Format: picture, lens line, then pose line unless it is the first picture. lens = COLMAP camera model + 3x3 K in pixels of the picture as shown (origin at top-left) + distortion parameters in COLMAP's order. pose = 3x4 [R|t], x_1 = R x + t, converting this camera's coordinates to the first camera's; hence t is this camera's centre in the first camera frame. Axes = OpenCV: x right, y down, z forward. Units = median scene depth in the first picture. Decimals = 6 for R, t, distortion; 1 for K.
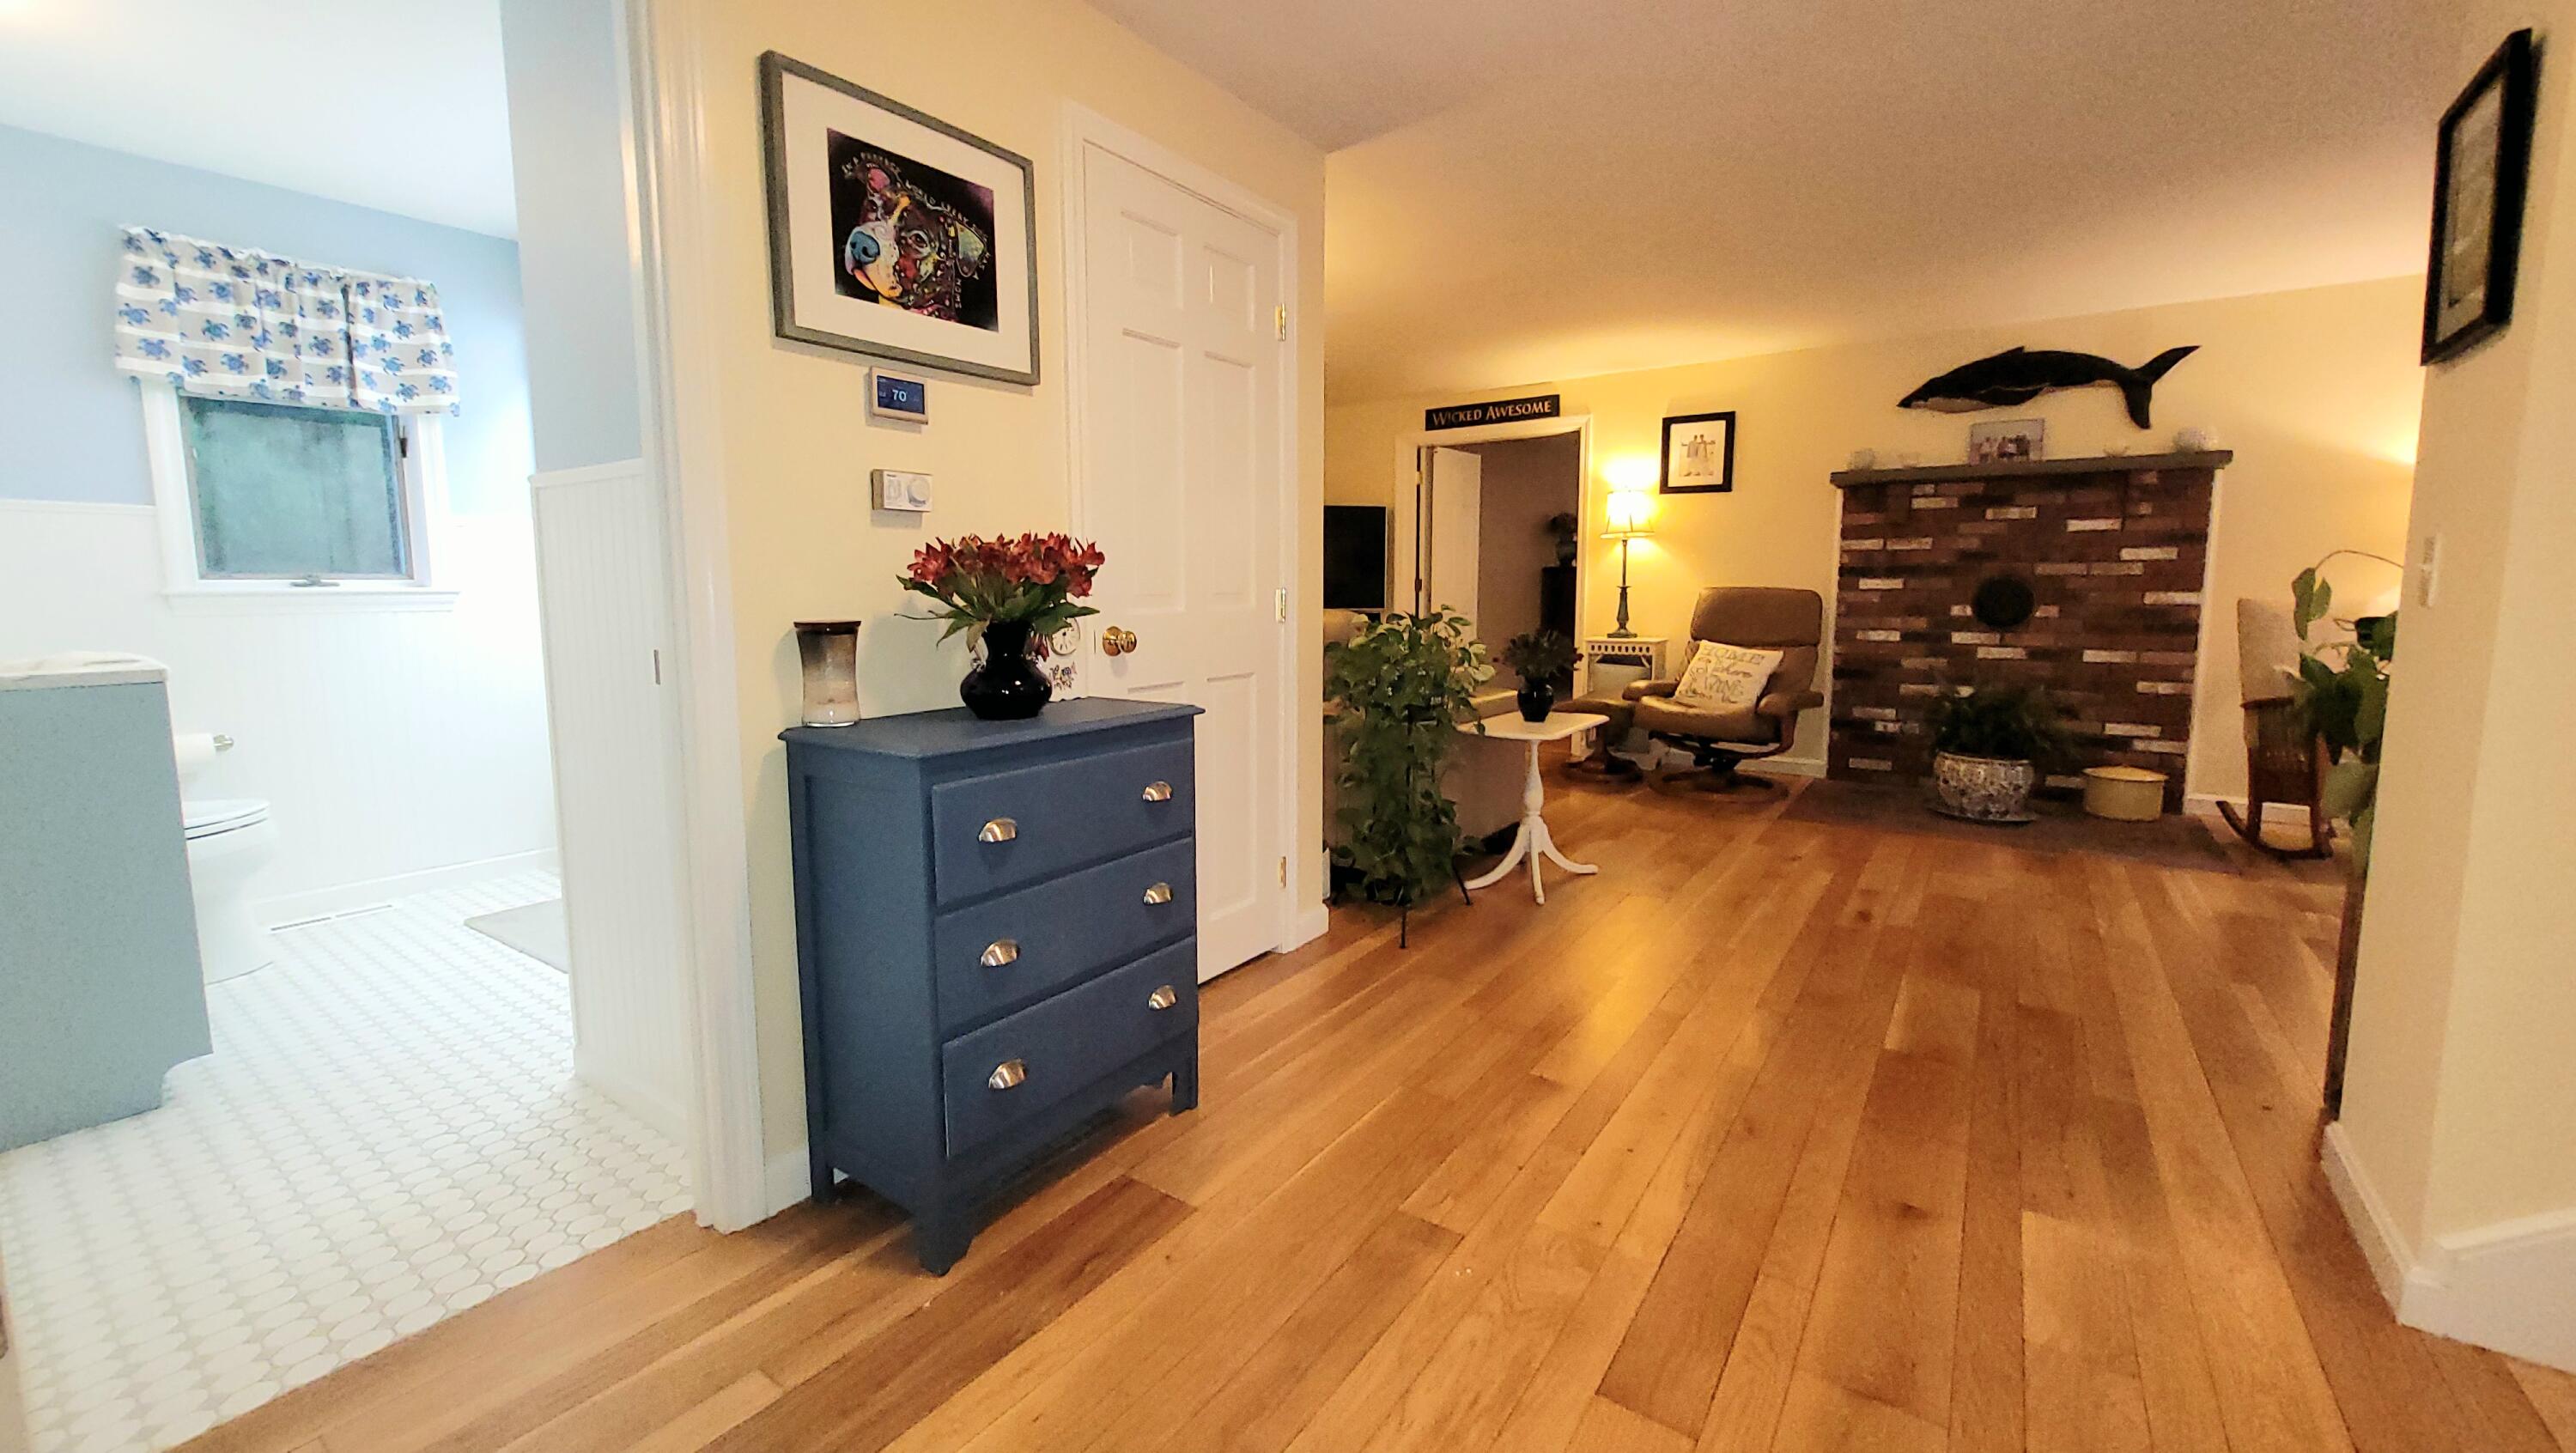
lens RADIAL K [[1010.9, 0, 1283.9], [0, 1010.9, 703.3], [0, 0, 1]] dist [-0.001757, 0.000176]
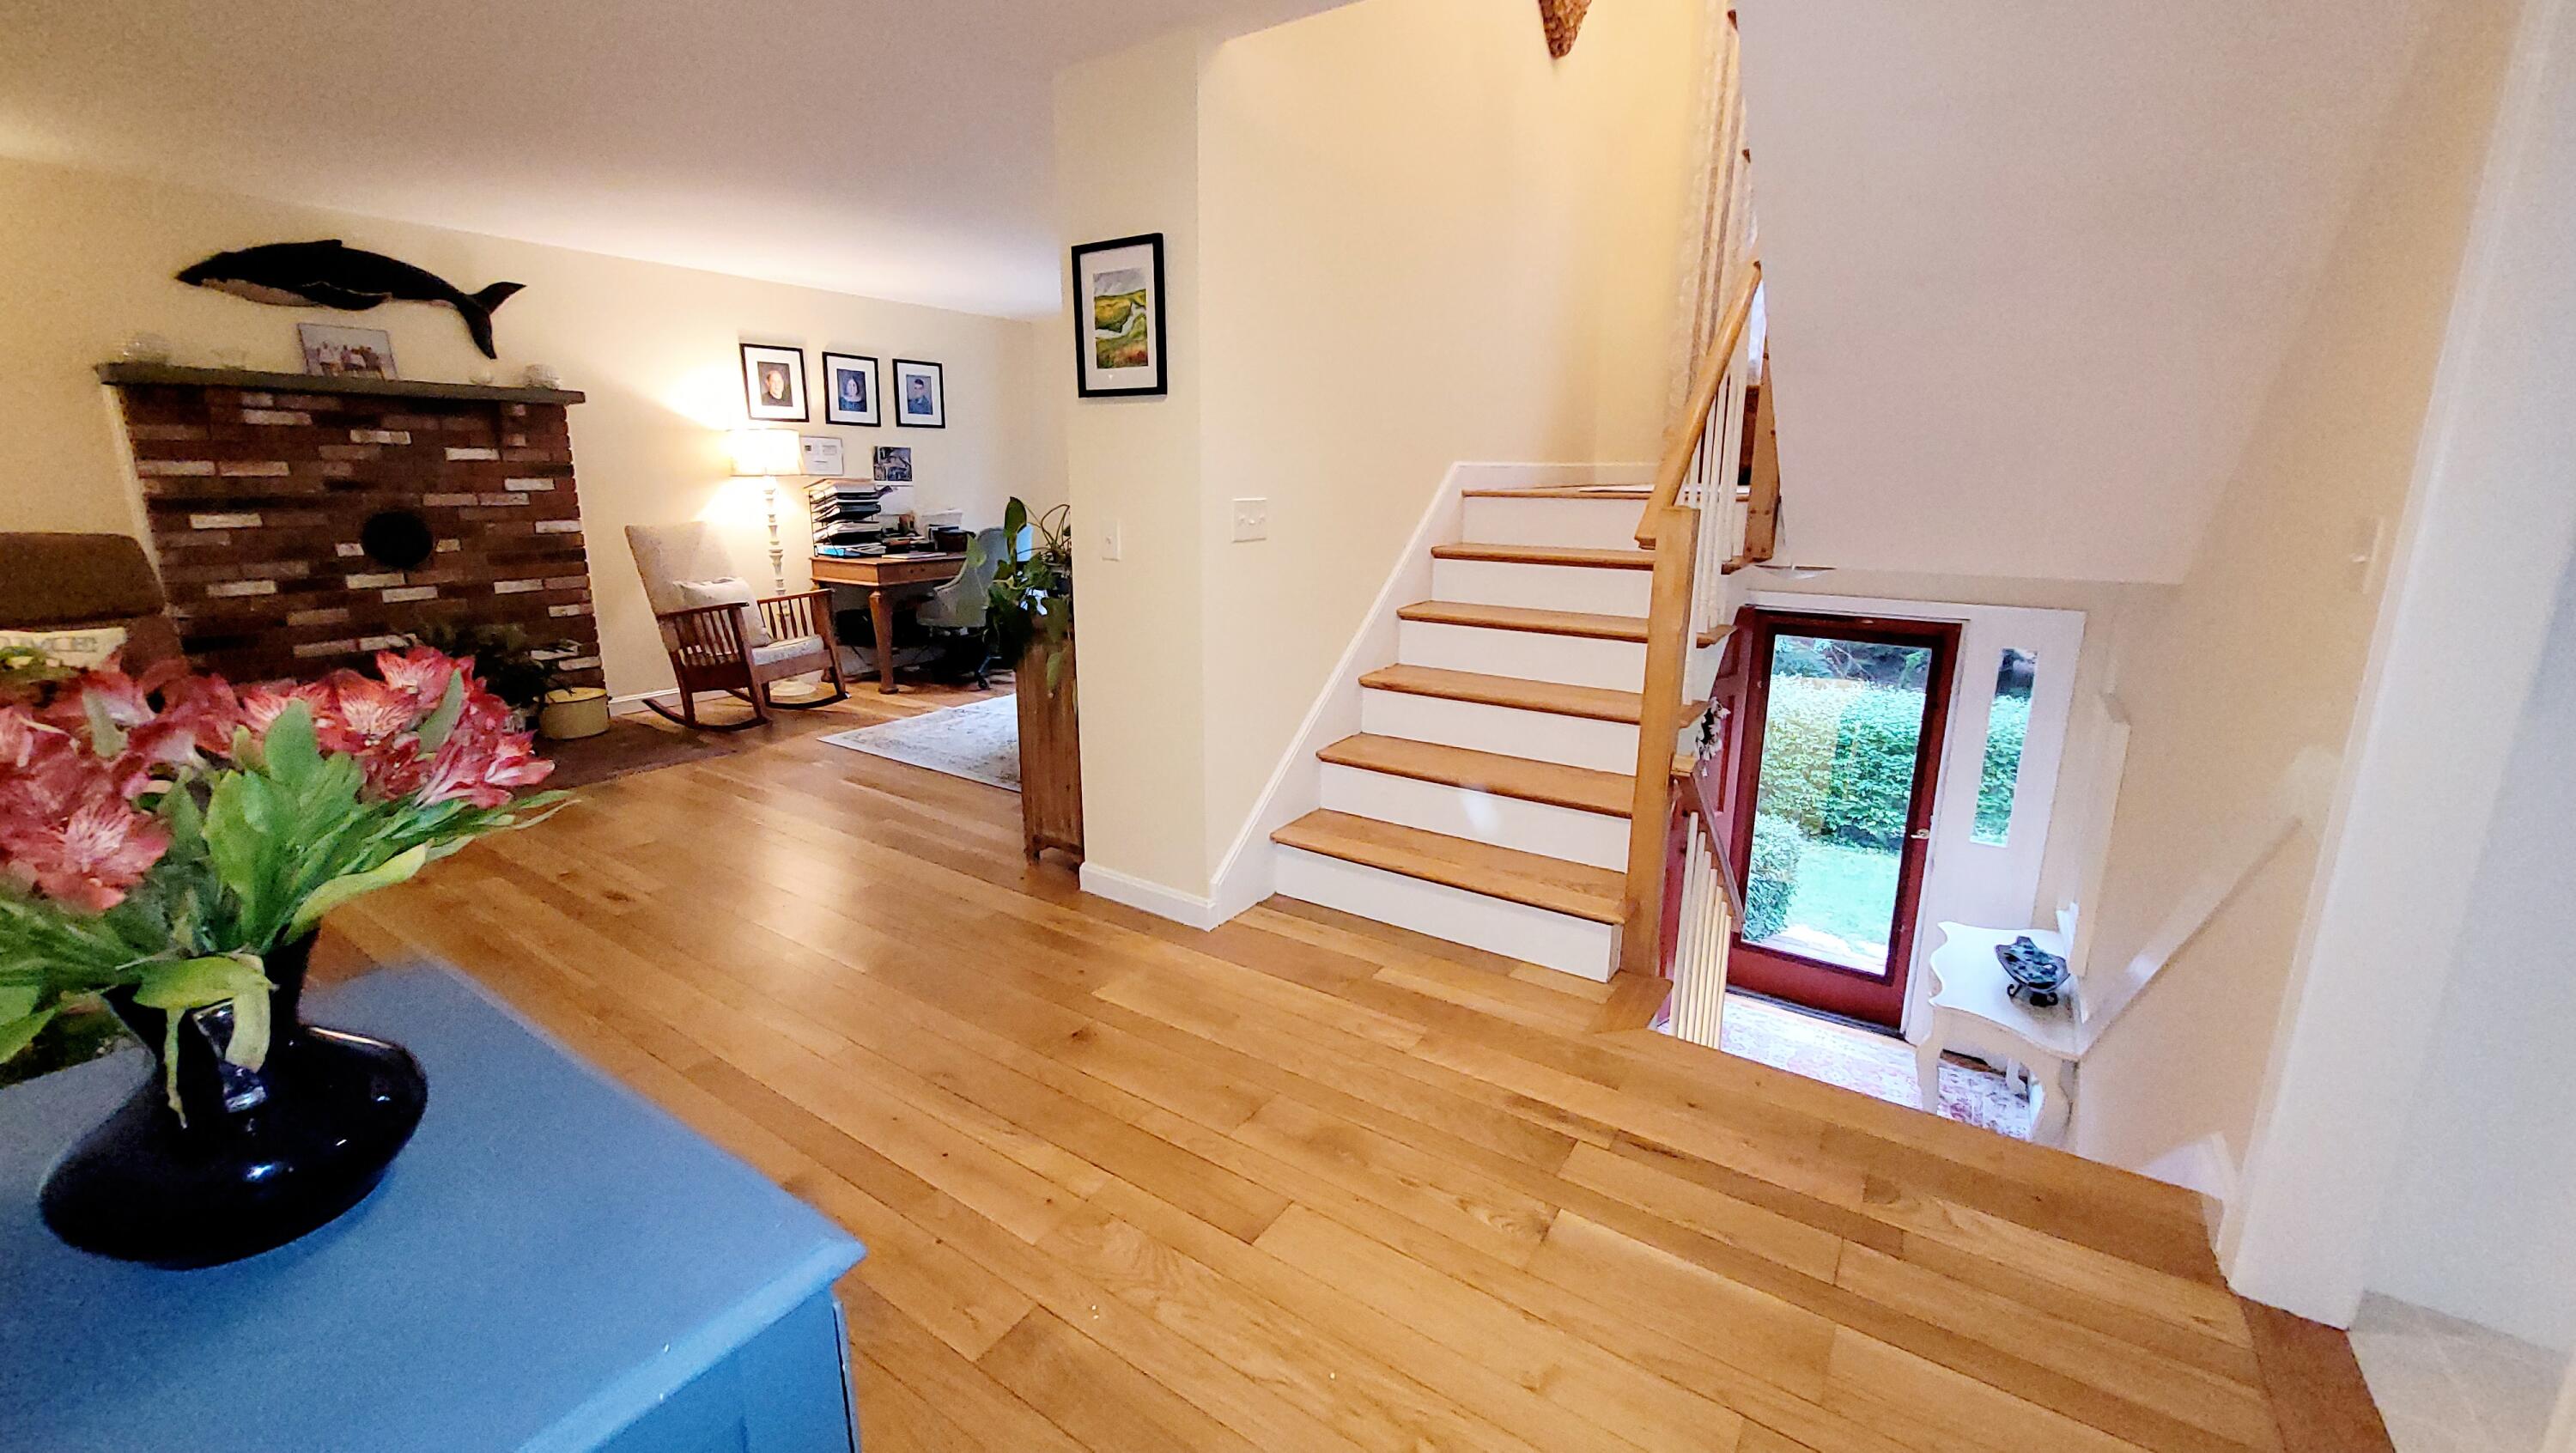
lens RADIAL K [[1010.9, 0, 1273.8], [0, 1010.9, 707.9], [0, 0, 1]] dist [-0.001757, 0.000176]
pose [[-0.021544, -0.224830, 0.974160, -0.215532], [0.111405, 0.967778, 0.225821, -0.070987], [-0.993542, 0.113392, 0.004198, 0.245411]]
